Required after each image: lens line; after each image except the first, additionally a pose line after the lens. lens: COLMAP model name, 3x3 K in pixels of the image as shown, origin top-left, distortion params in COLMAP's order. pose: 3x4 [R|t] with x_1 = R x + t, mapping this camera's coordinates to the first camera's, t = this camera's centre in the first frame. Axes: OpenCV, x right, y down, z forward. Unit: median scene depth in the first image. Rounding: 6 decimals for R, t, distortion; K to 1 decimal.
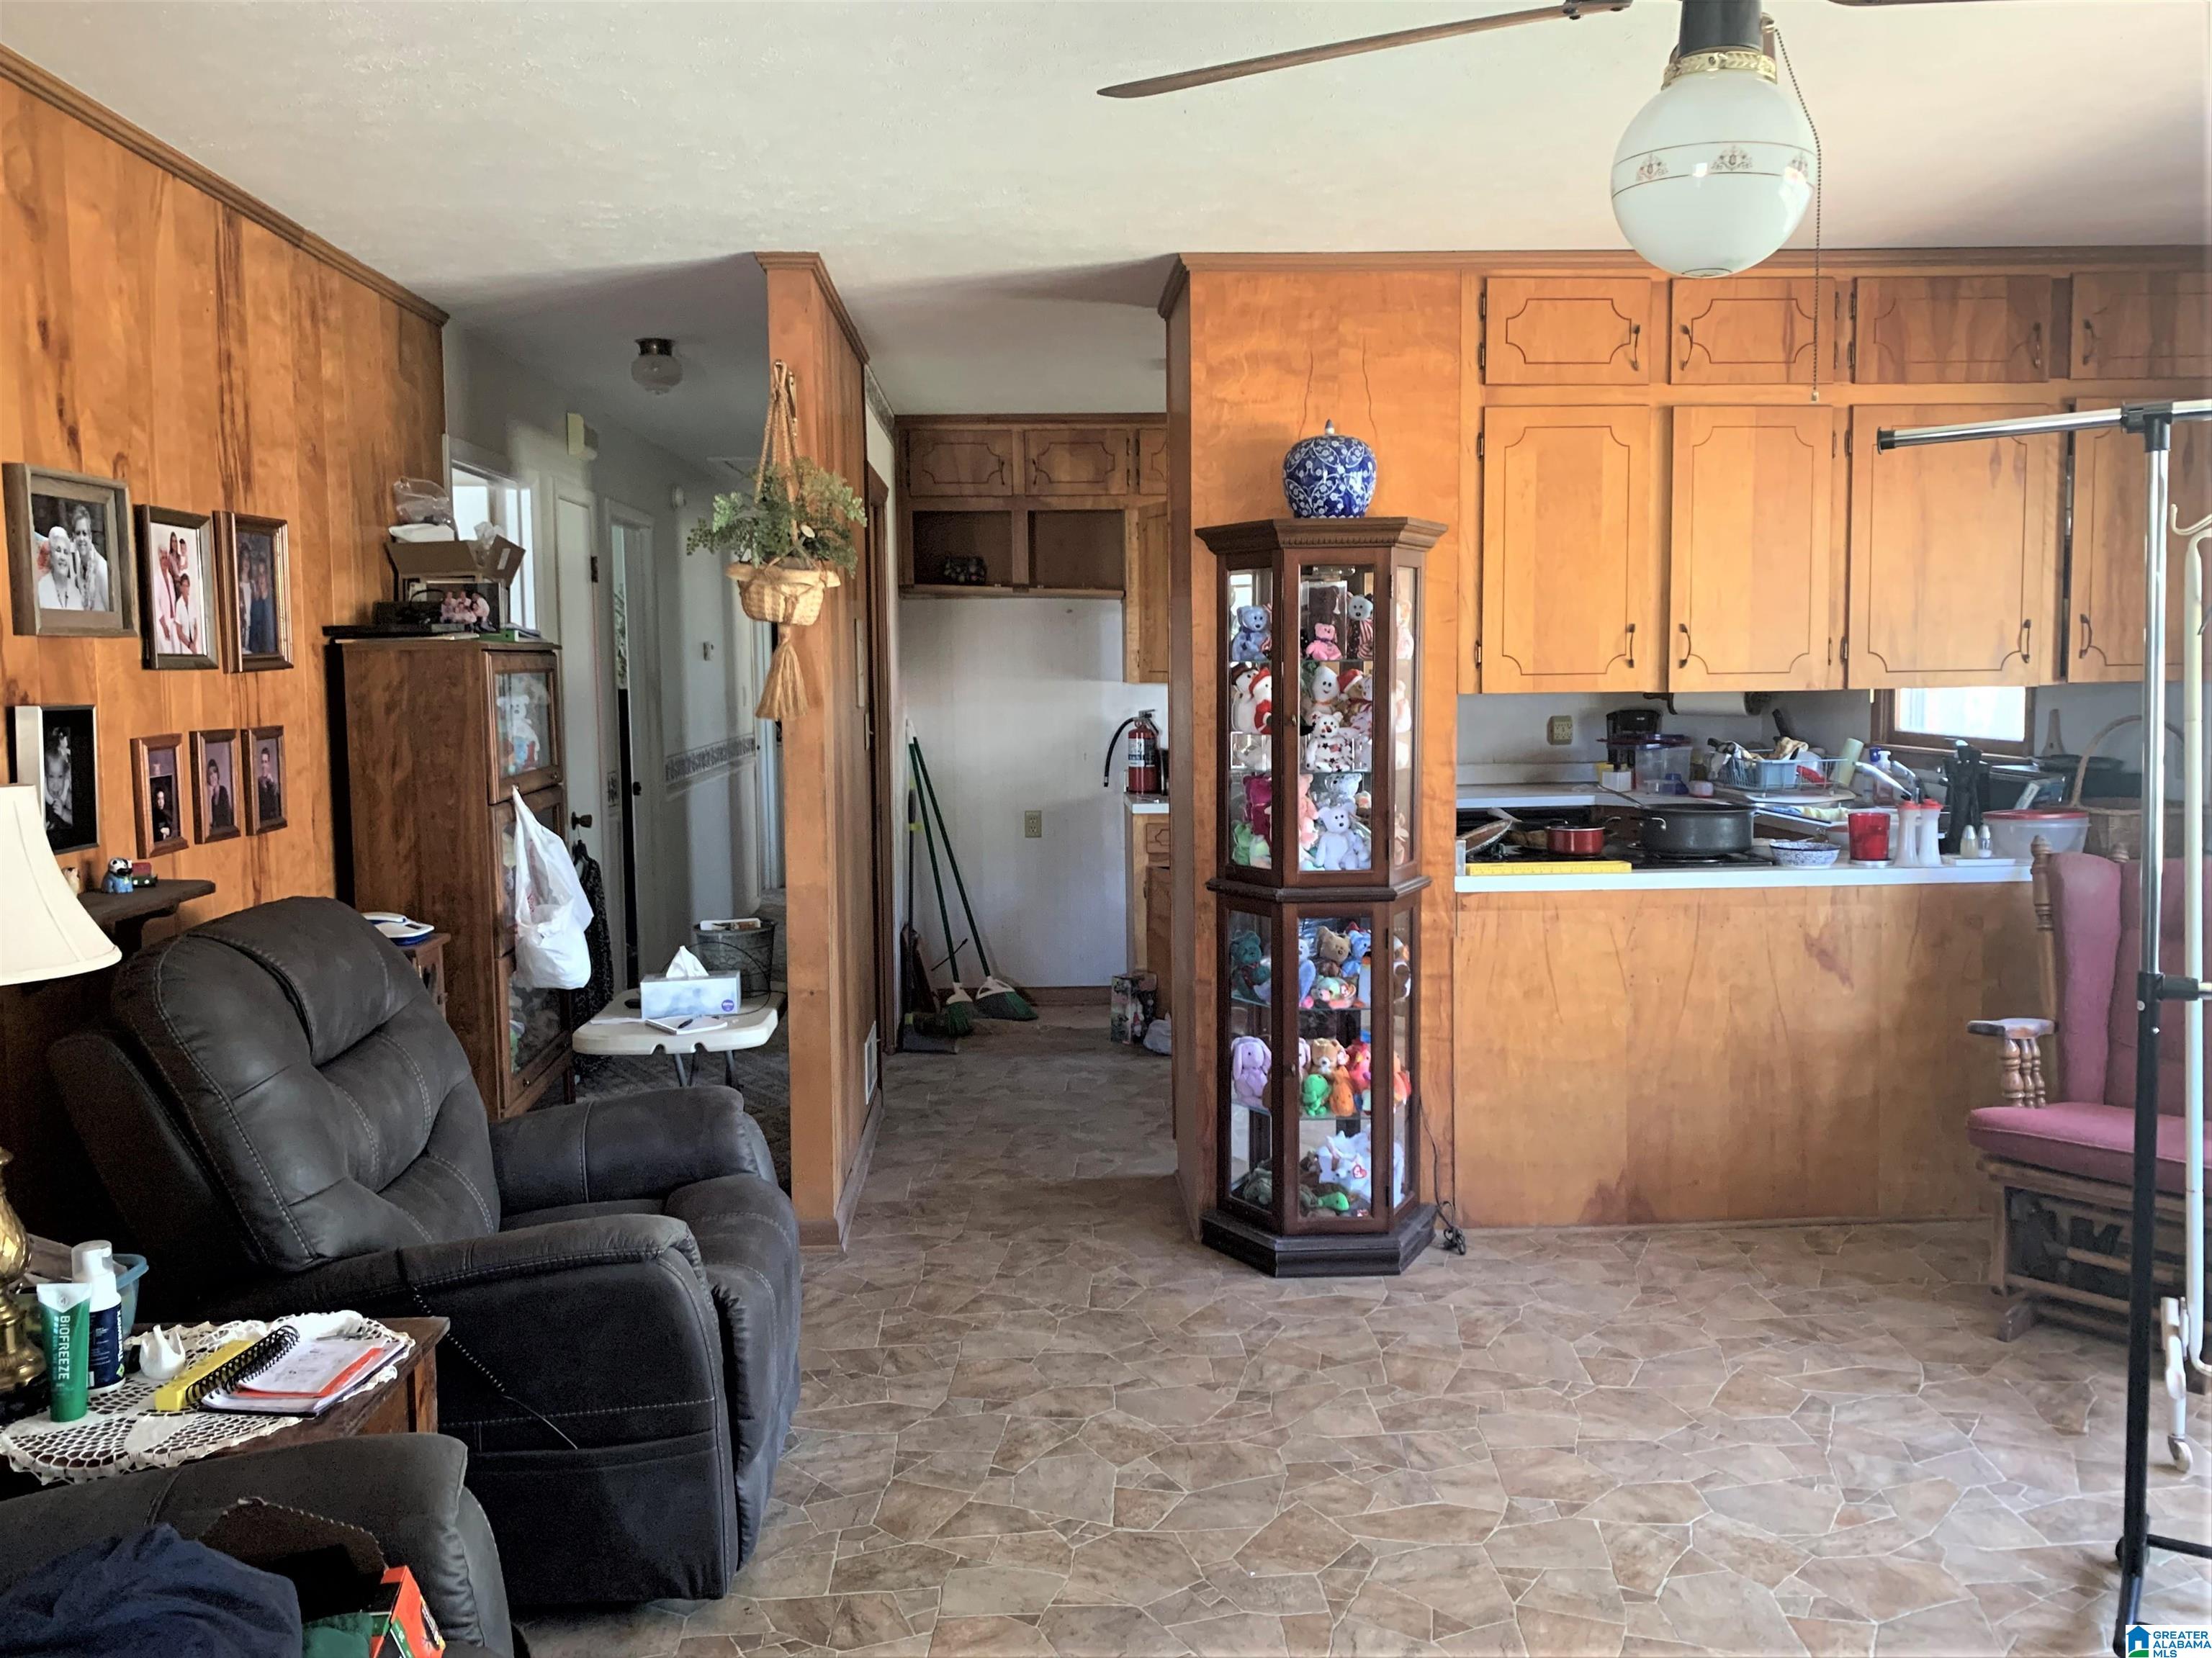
lens RADIAL K [[1682.6, 0, 1105.0], [0, 1682.6, 822.3], [0, 0, 1]] dist [-0.008817, -0.004203]
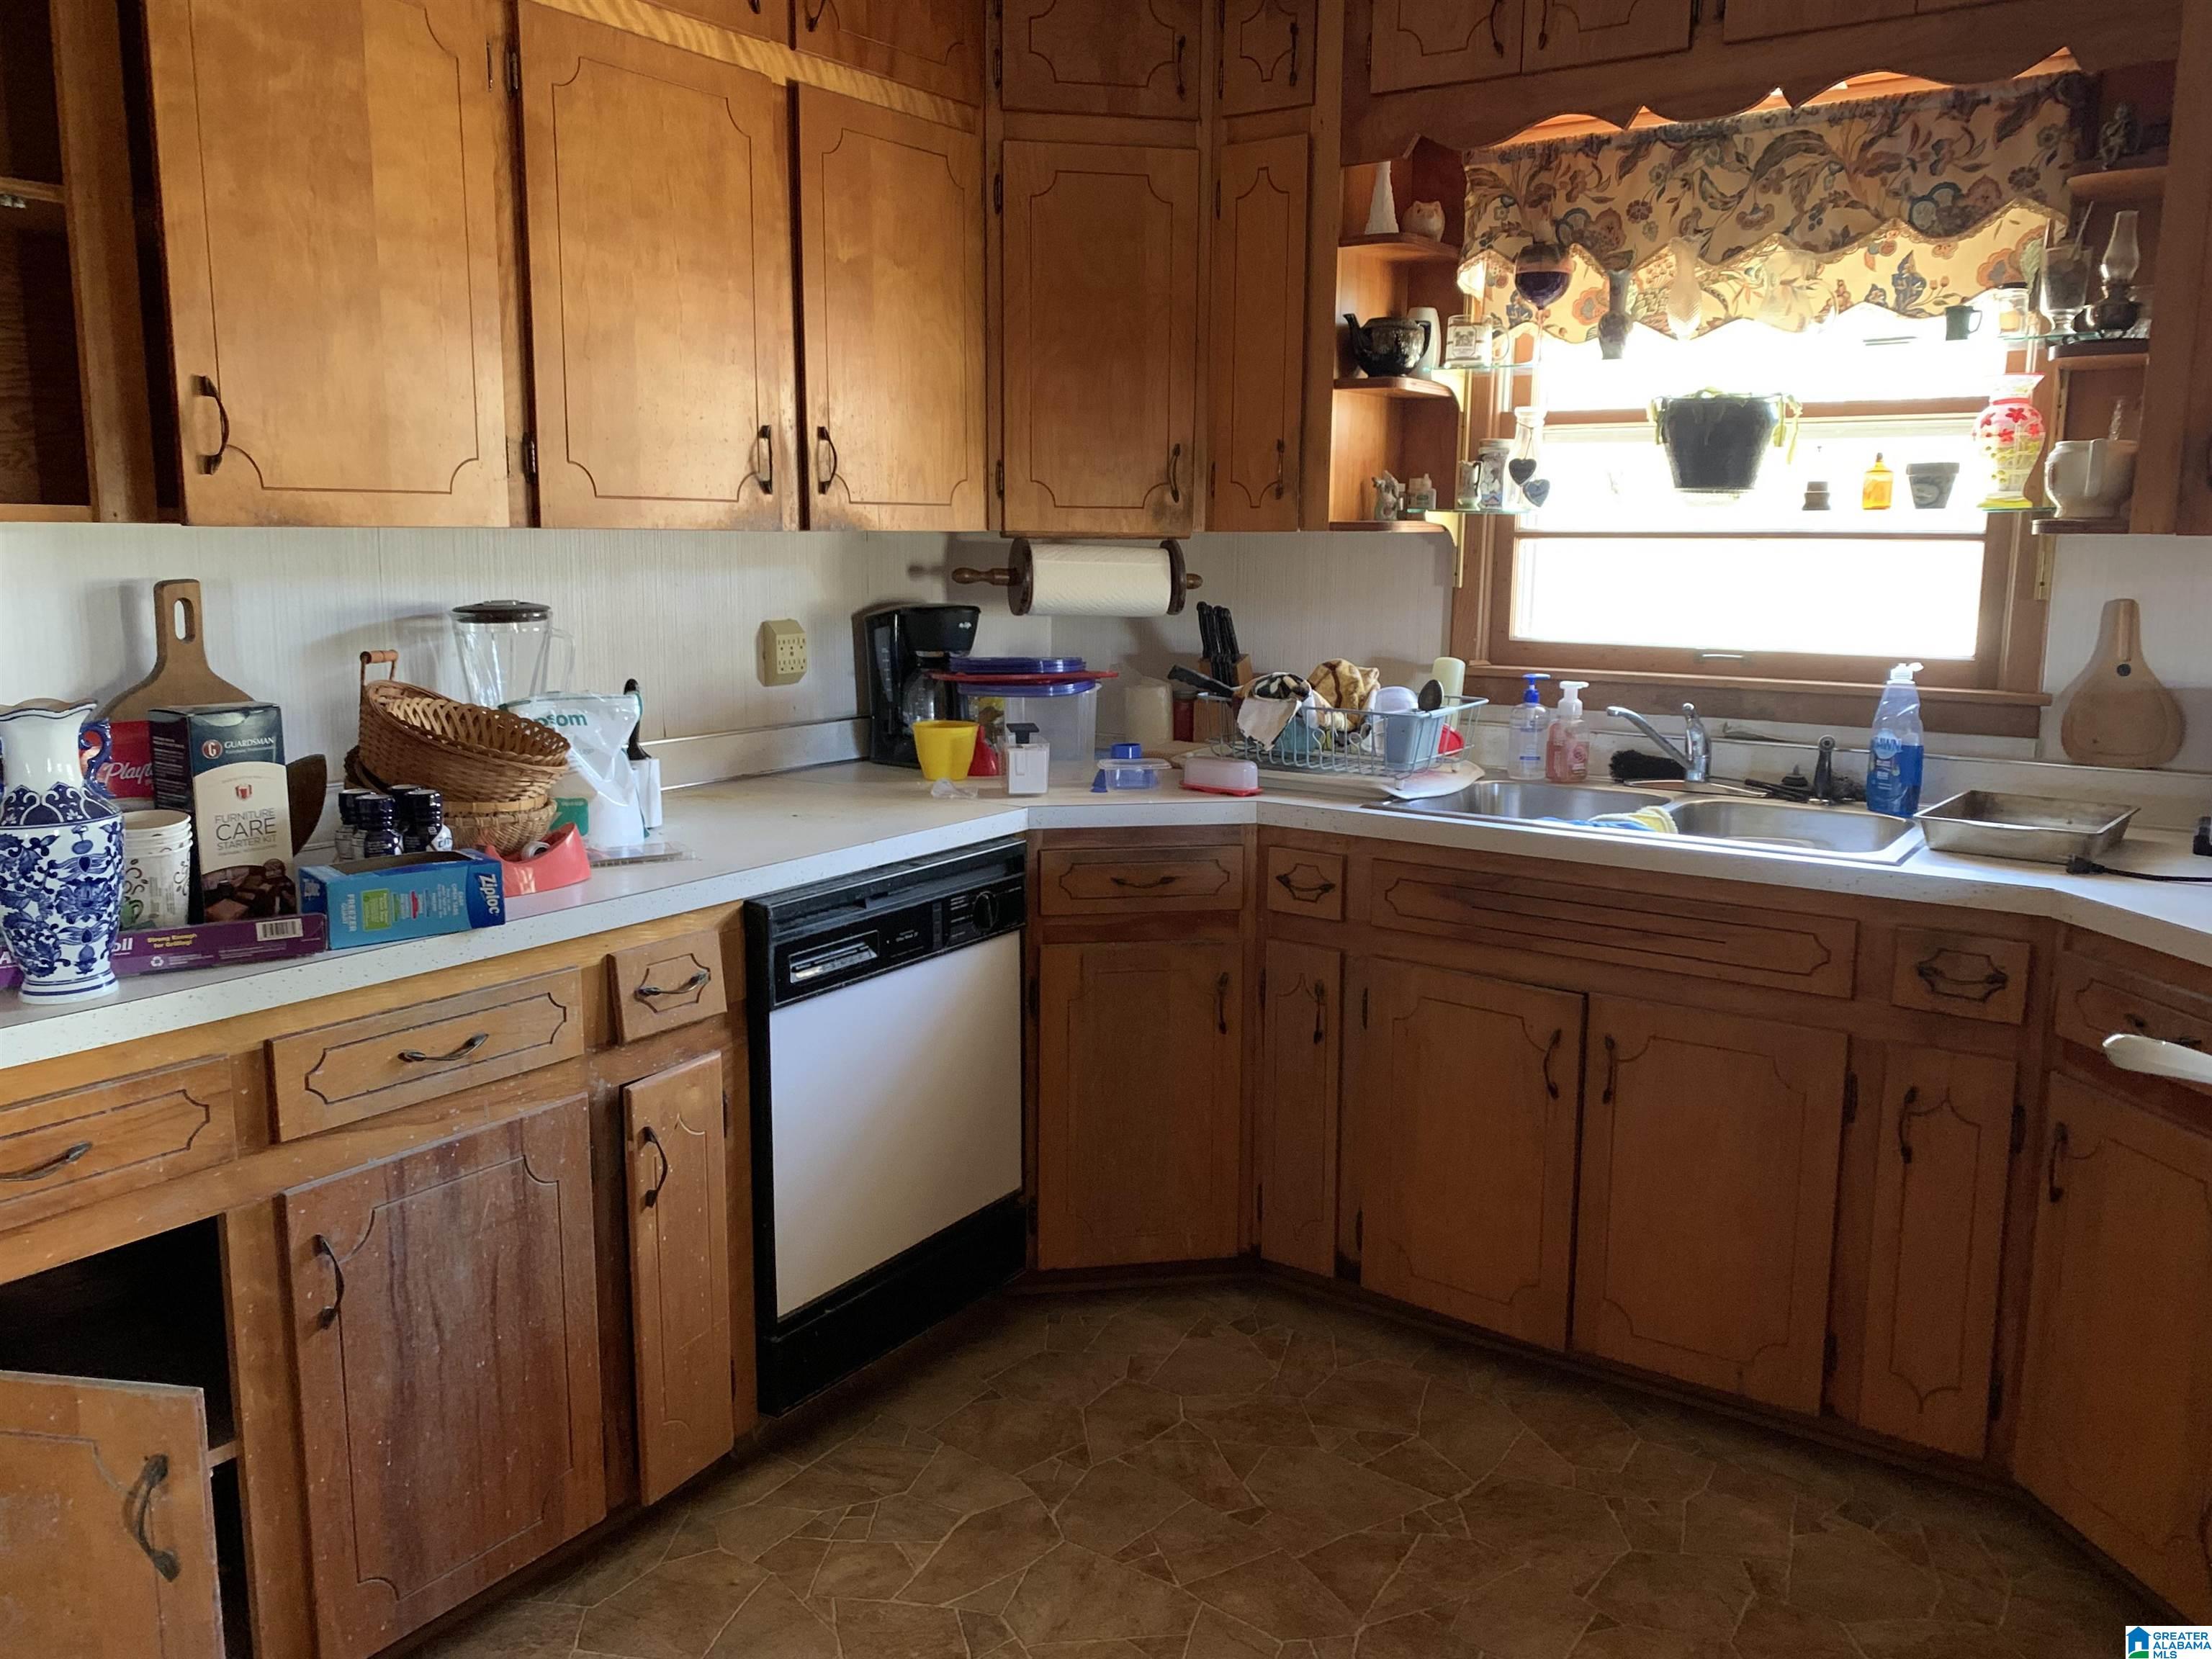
lens RADIAL K [[1682.7, 0, 1106.7], [0, 1682.7, 826.0], [0, 0, 1]] dist [-0.008817, -0.004203]
pose [[0.608387, -0.126673, 0.783466, -0.038850], [0.056186, 0.991578, 0.116690, -0.056538], [-0.791649, -0.026973, 0.610380, 0.649999]]
